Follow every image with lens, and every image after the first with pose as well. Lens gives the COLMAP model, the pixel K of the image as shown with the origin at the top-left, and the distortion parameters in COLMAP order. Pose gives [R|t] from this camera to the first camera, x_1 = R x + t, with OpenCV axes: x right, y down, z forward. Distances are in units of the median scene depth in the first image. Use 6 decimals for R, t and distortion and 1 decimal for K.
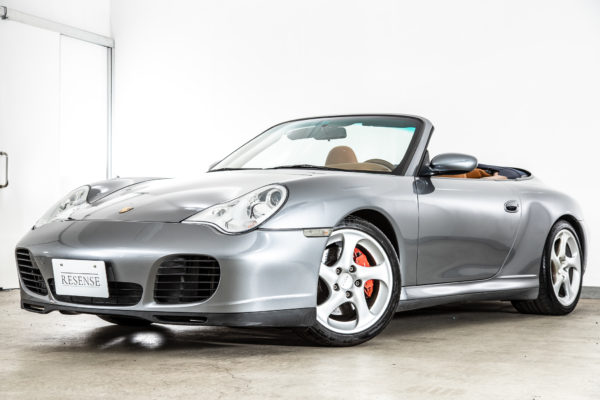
lens RADIAL K [[1090.0, 0, 295.7], [0, 1090.0, 201.3], [0, 0, 1]] dist [0.285777, 0.000000]
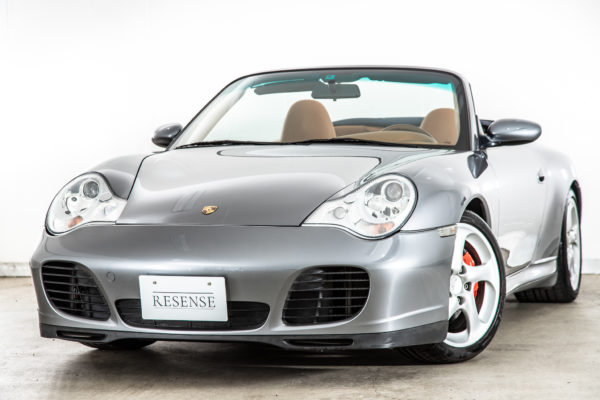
lens RADIAL K [[1700.7, 0, 301.1], [0, 1700.7, 200.8], [0, 0, 1]] dist [0.614354, 0.000000]
pose [[0.947477, -0.033211, 0.318095, -0.481179], [0.014419, 0.998018, 0.061249, -0.073389], [-0.319499, -0.053446, 0.946078, -0.201495]]
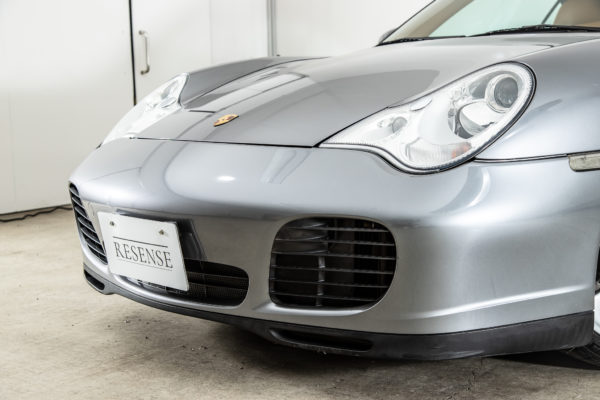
lens RADIAL K [[918.6, 0, 298.0], [0, 918.6, 197.7], [0, 0, 1]] dist [0.170887, 0.000000]
pose [[0.984010, -0.006276, -0.178005, -0.035475], [0.030019, 0.990927, 0.131004, -0.012848], [0.175568, -0.134253, 0.975270, 0.537842]]
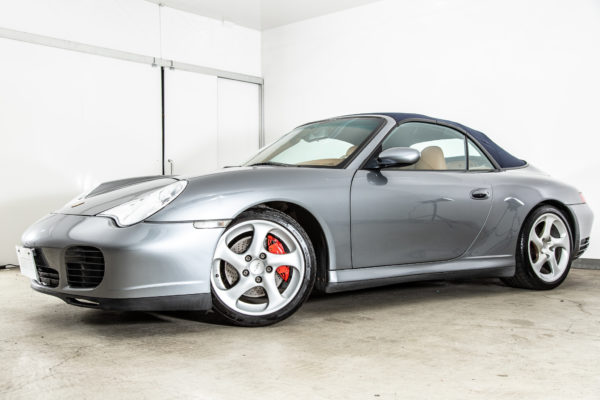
lens RADIAL K [[666.9, 0, 298.3], [0, 666.9, 210.5], [0, 0, 1]] dist [0.068304, 0.000000]
pose [[0.947864, -0.008408, -0.318566, 0.297459], [0.018824, 0.999384, 0.029632, -0.002843], [0.318120, -0.034084, 0.947438, 0.380723]]
